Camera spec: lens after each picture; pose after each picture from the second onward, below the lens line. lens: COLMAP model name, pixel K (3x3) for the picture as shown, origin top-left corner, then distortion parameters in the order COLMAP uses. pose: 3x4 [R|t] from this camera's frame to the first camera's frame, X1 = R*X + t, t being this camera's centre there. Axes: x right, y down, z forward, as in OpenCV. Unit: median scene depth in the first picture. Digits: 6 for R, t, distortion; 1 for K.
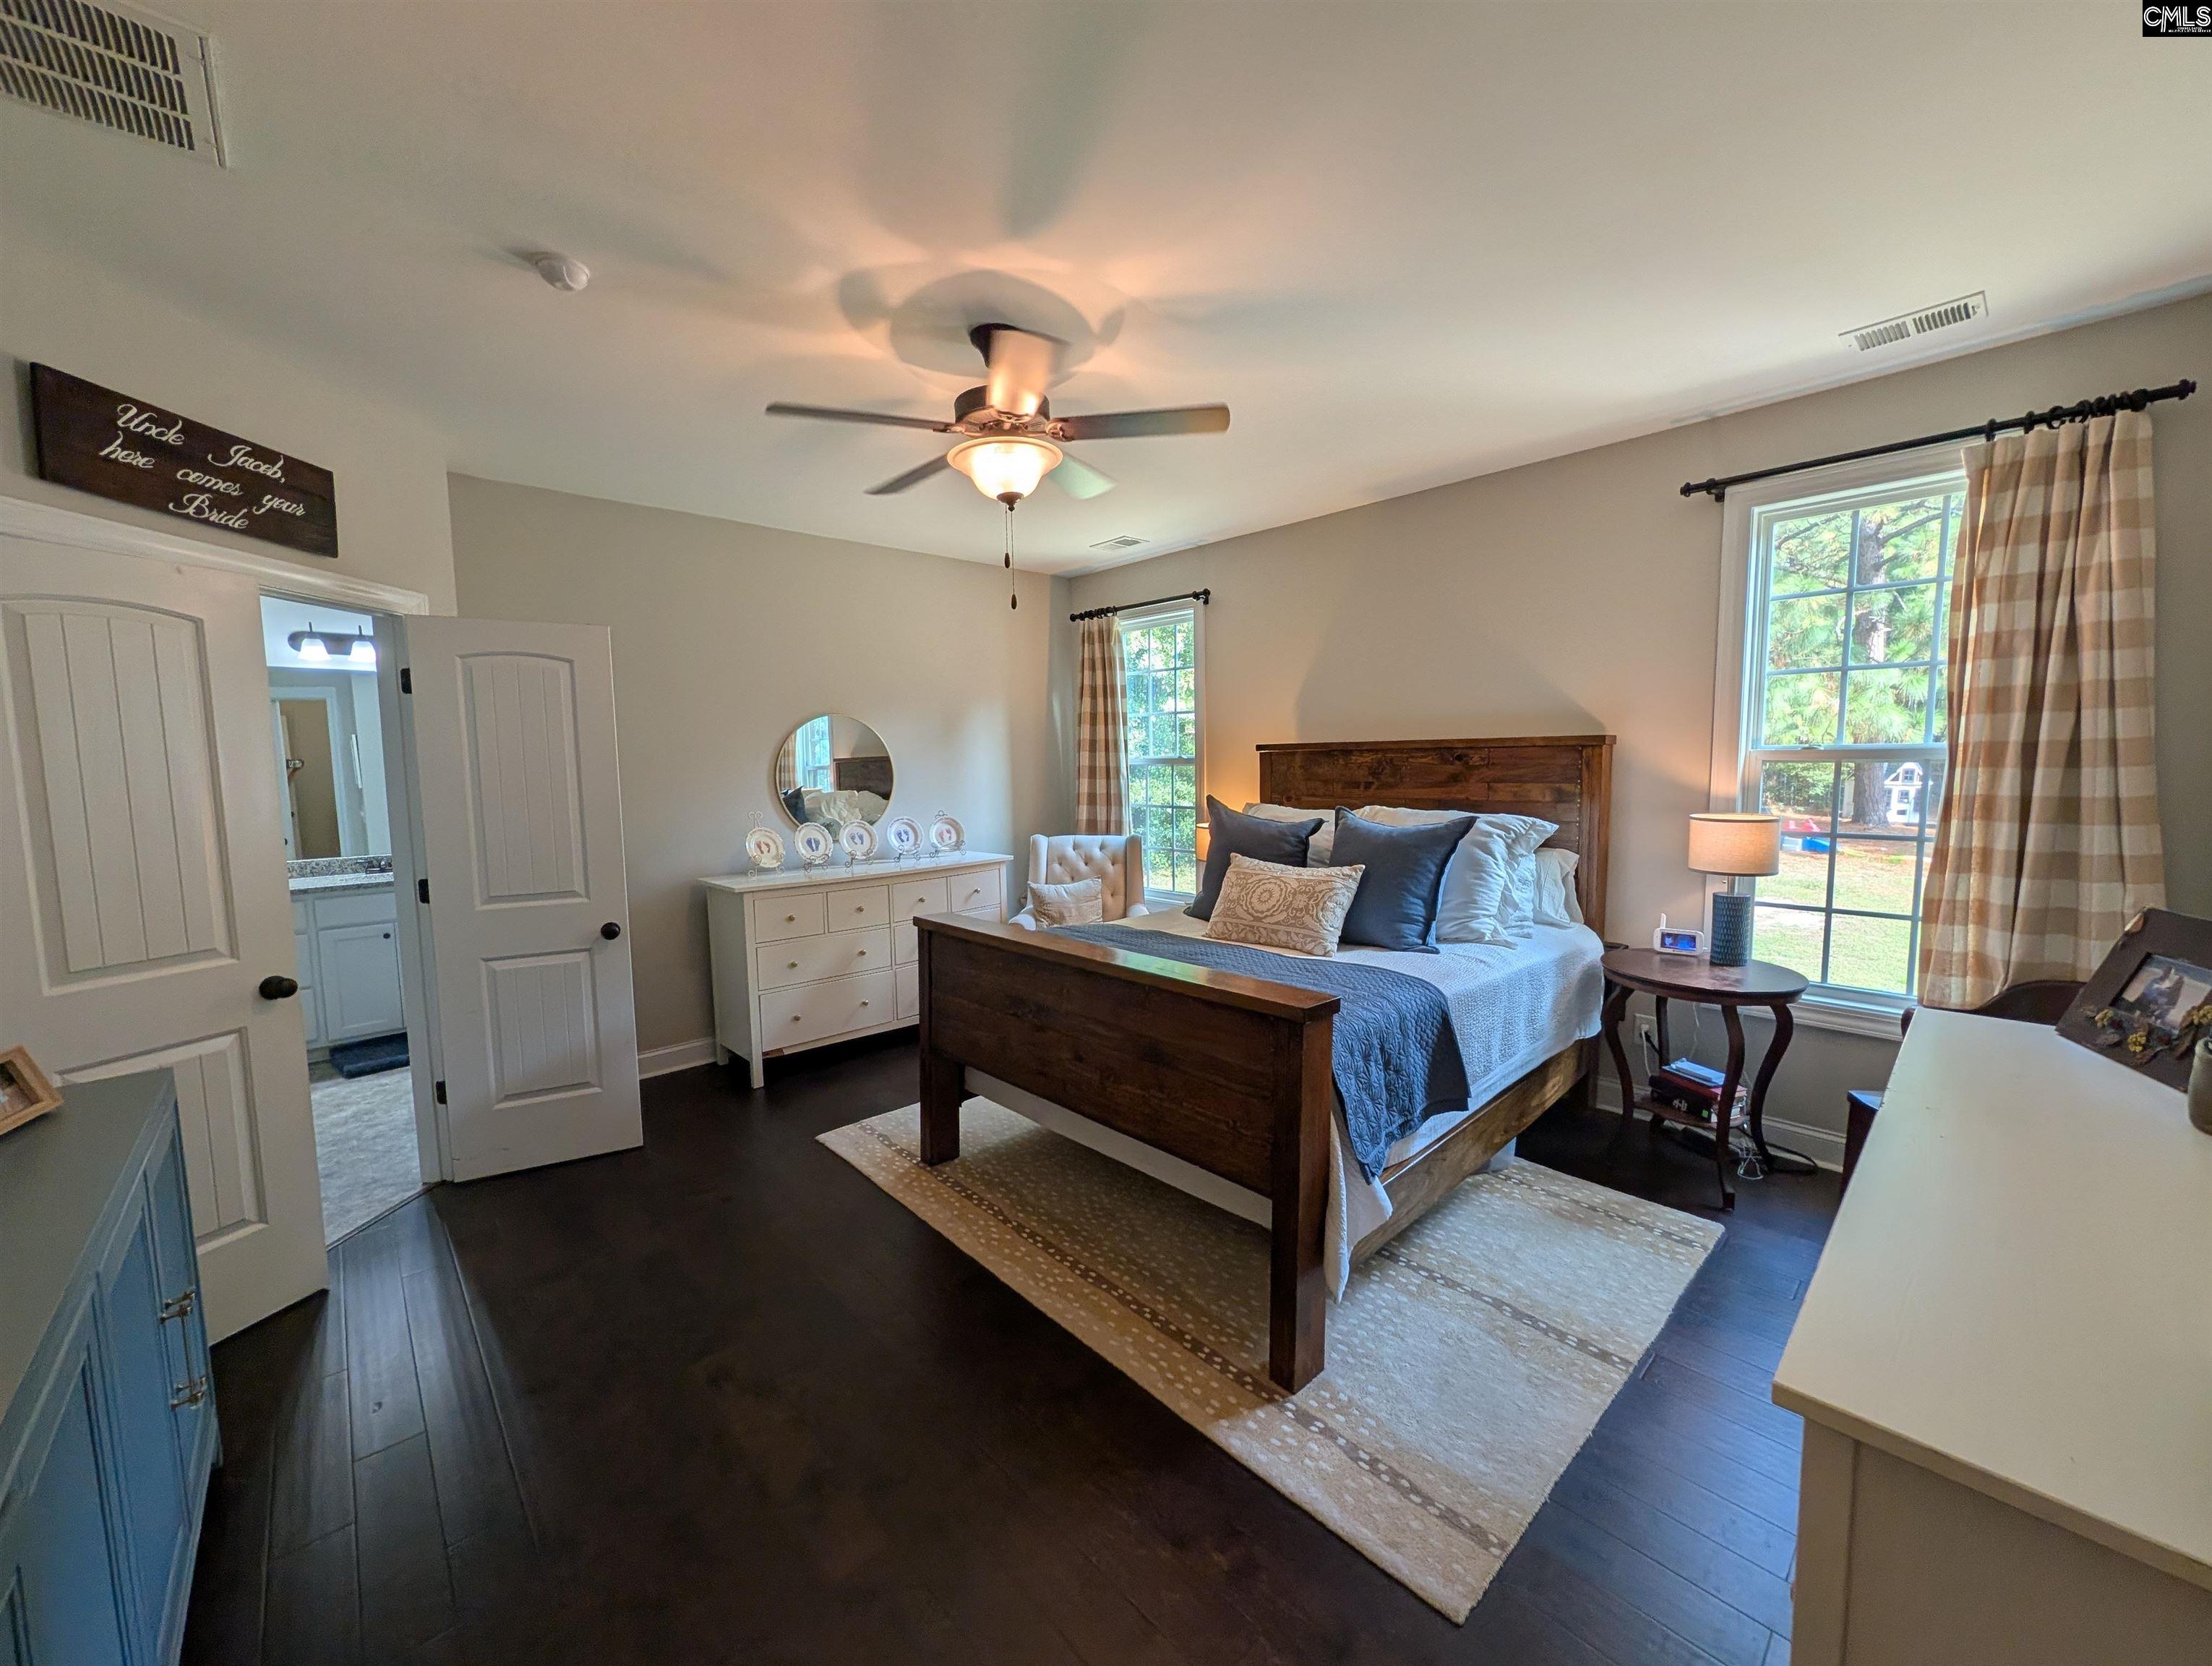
lens RADIAL K [[848.9, 0, 1107.2], [0, 848.9, 838.2], [0, 0, 1]] dist [0.000062, 0.000376]
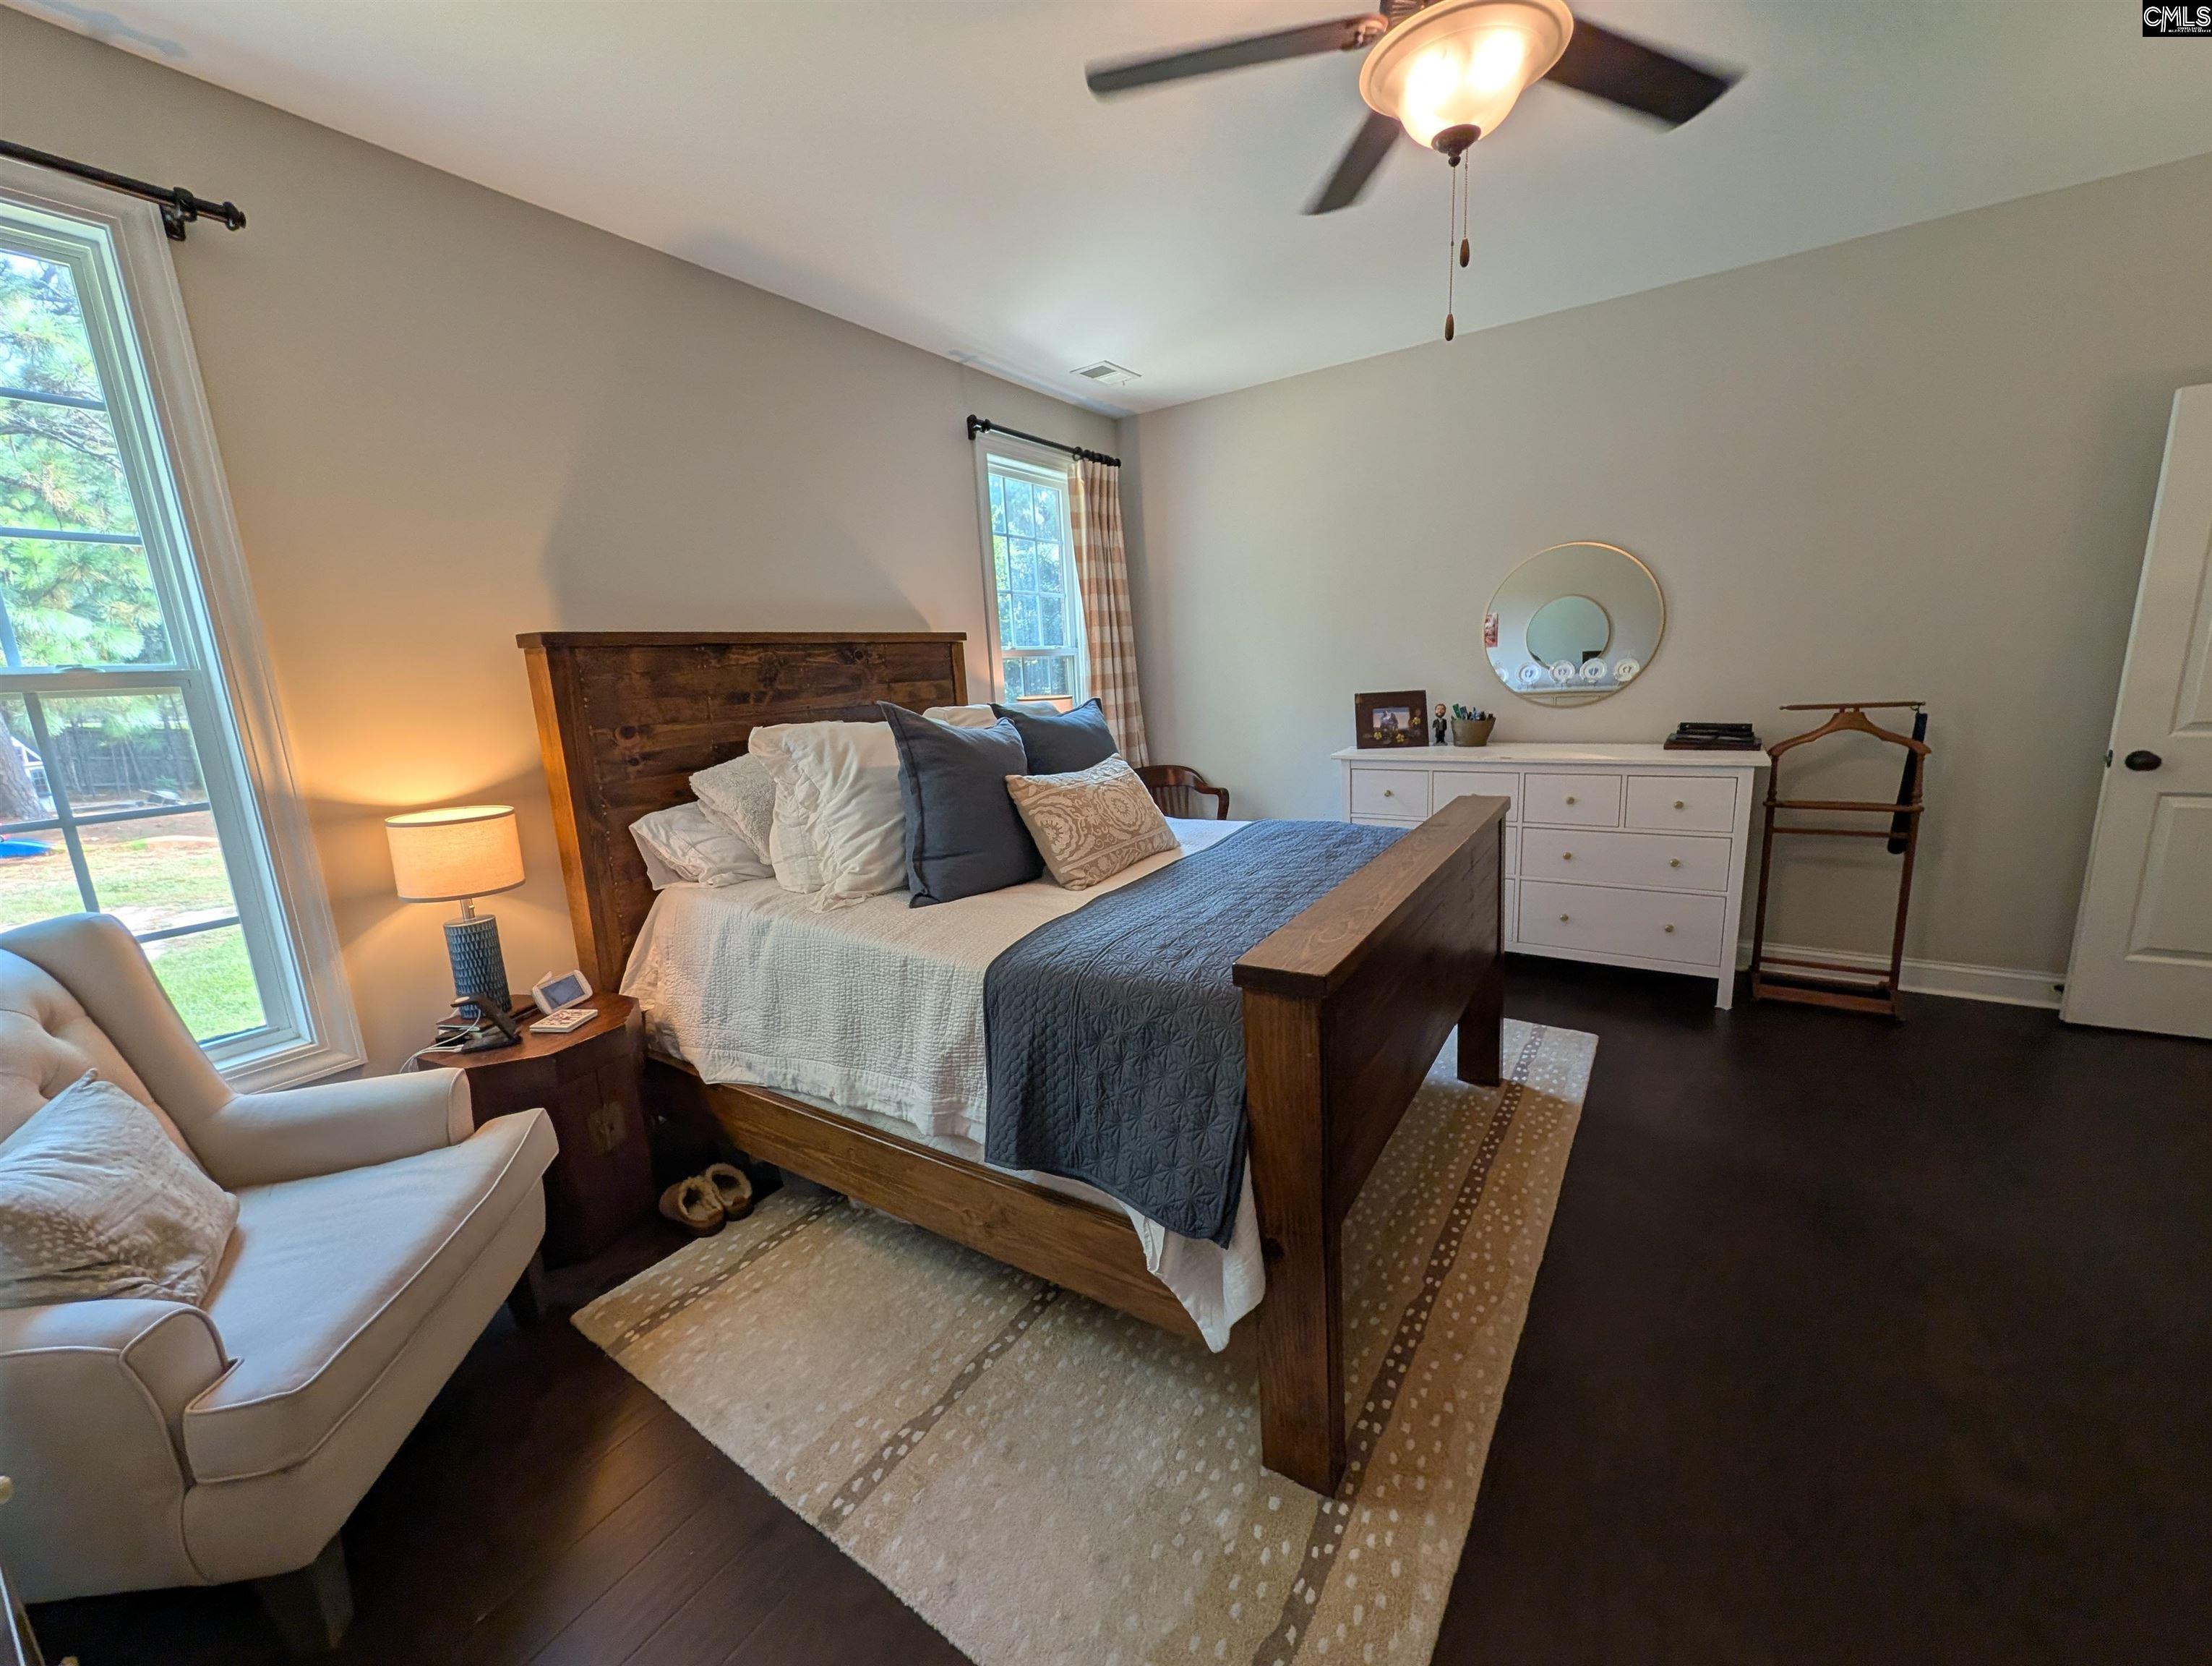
lens RADIAL K [[848.9, 0, 1107.5], [0, 848.9, 834.3], [0, 0, 1]] dist [0.000062, 0.000376]
pose [[-0.223305, -0.165274, 0.960635, -0.471629], [0.147332, 0.968475, 0.200871, -0.055230], [-0.963550, 0.186388, -0.191915, 0.947265]]
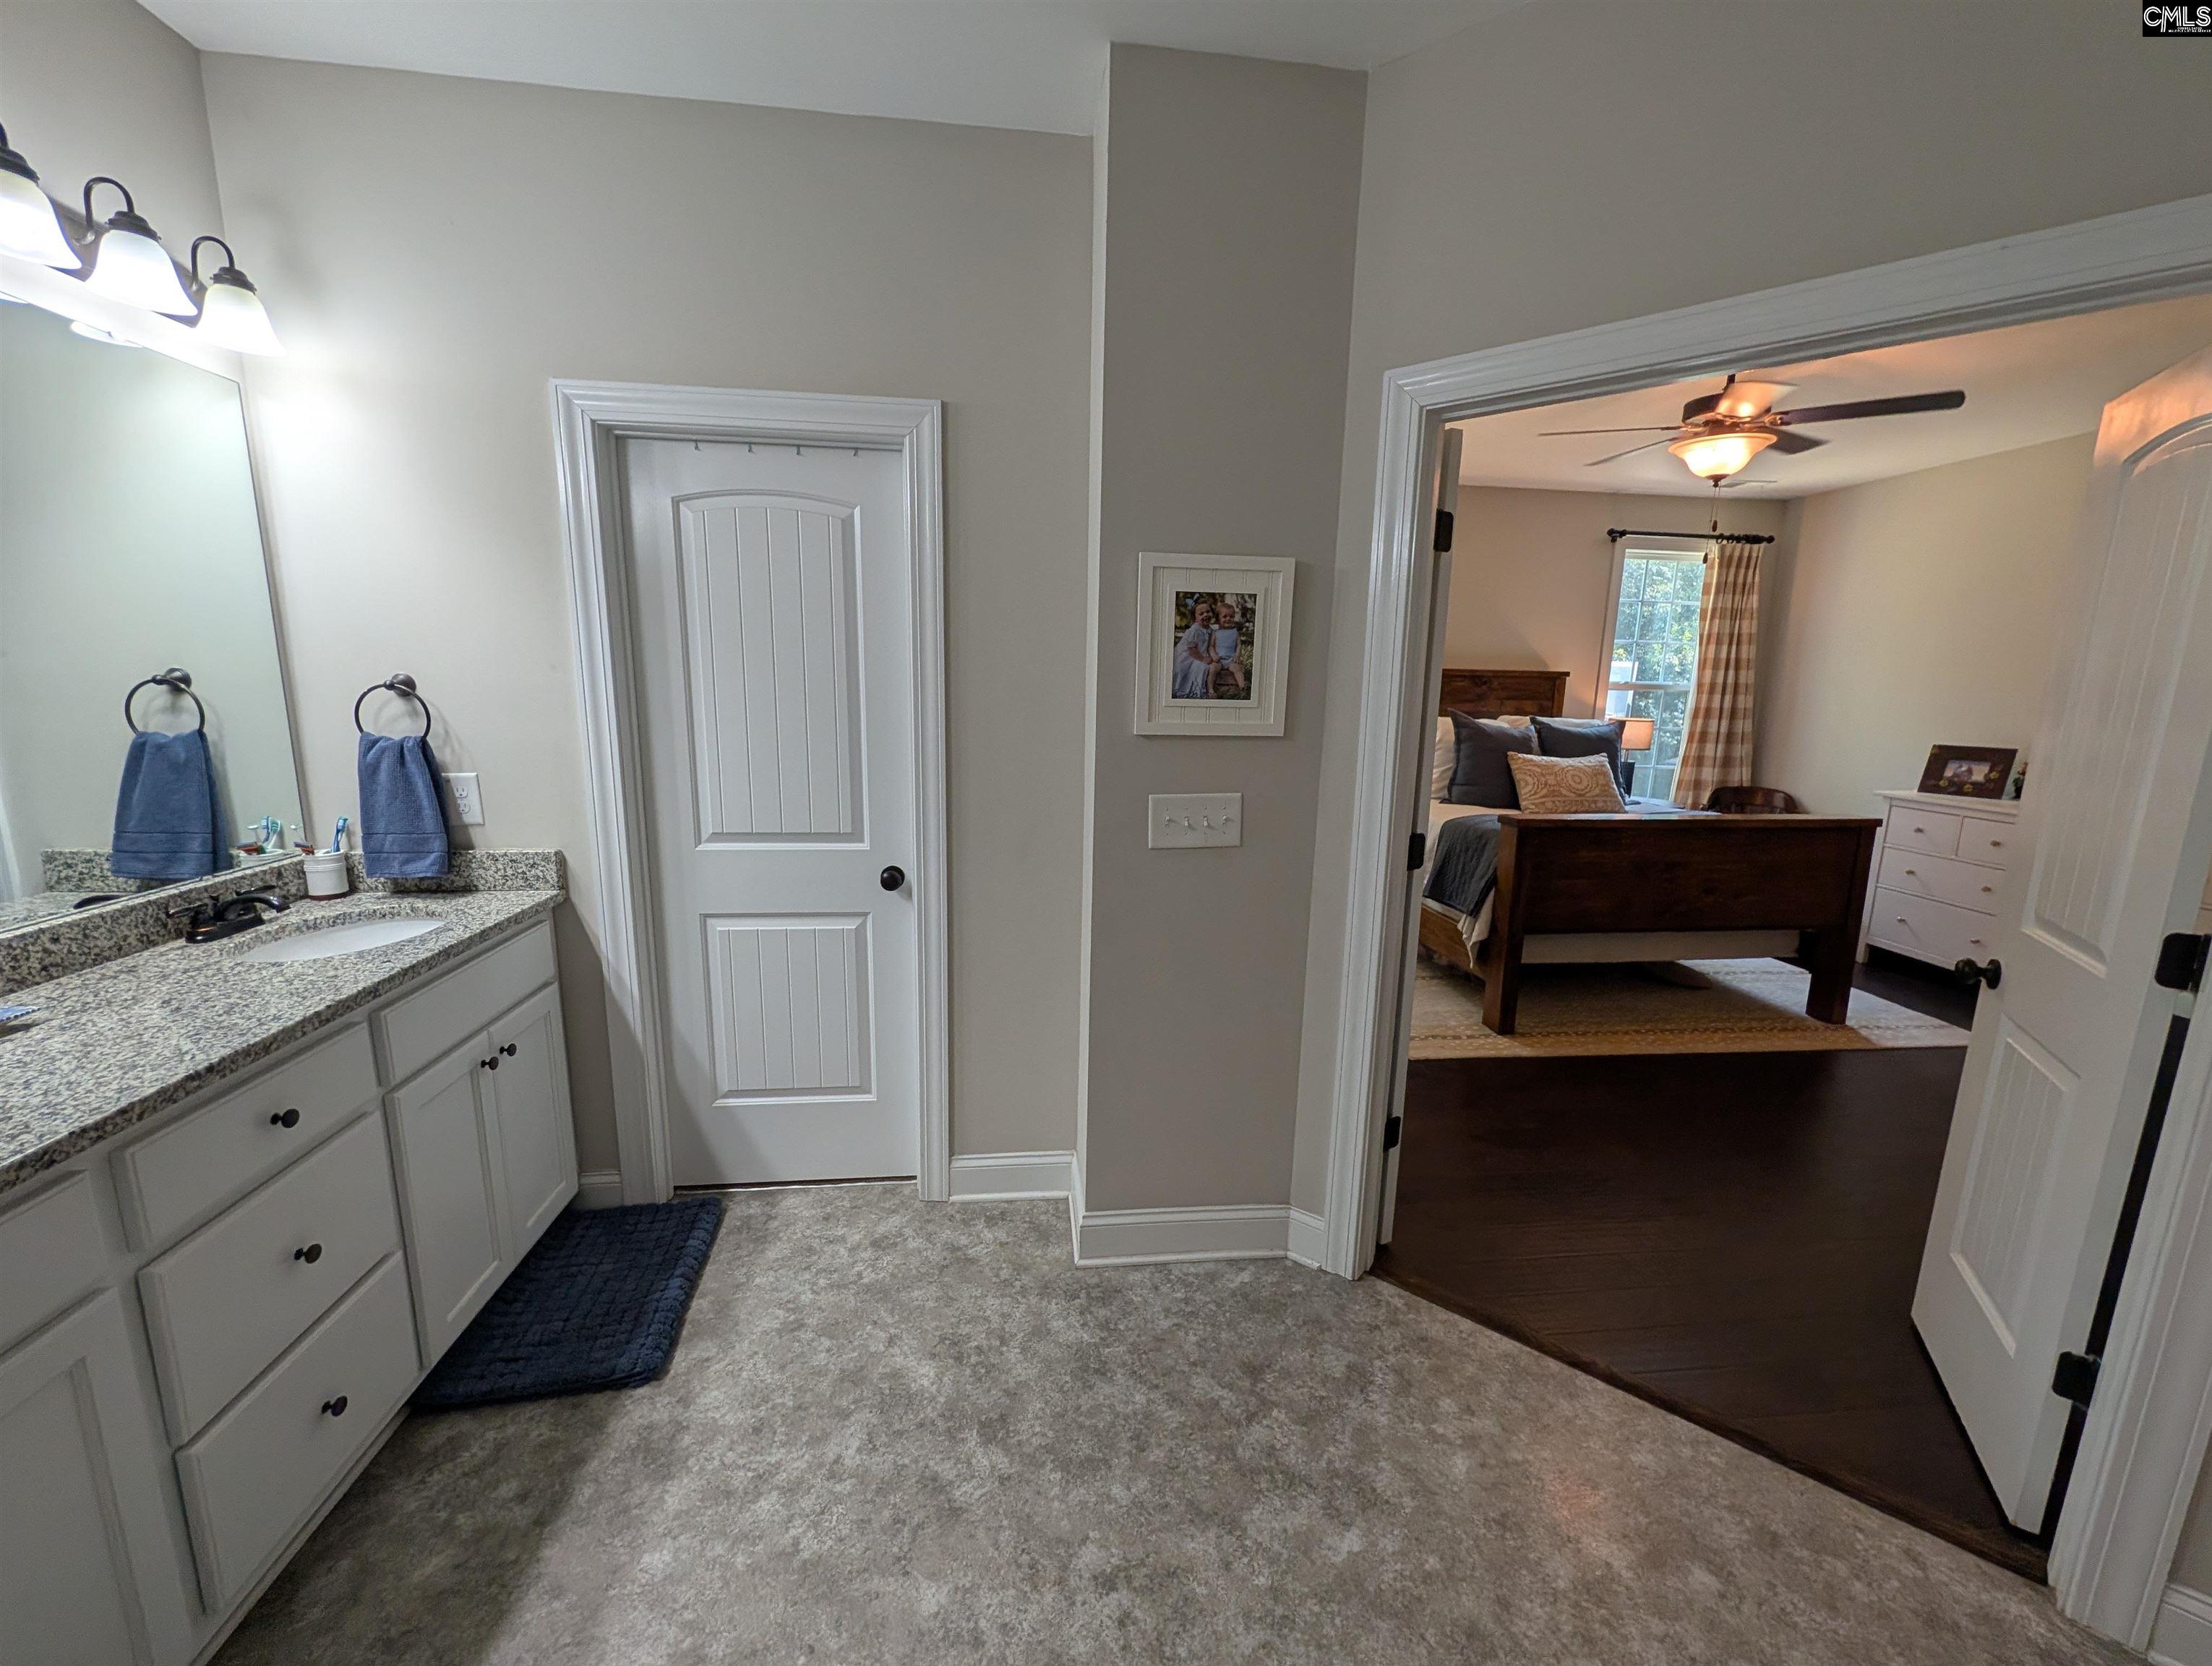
lens RADIAL K [[848.9, 0, 1105.2], [0, 848.9, 833.6], [0, 0, 1]] dist [0.000062, 0.000376]
pose [[0.602679, -0.119283, 0.789018, -1.167309], [0.046587, 0.992338, 0.114436, -0.033931], [-0.796623, -0.032210, 0.603618, 0.619546]]
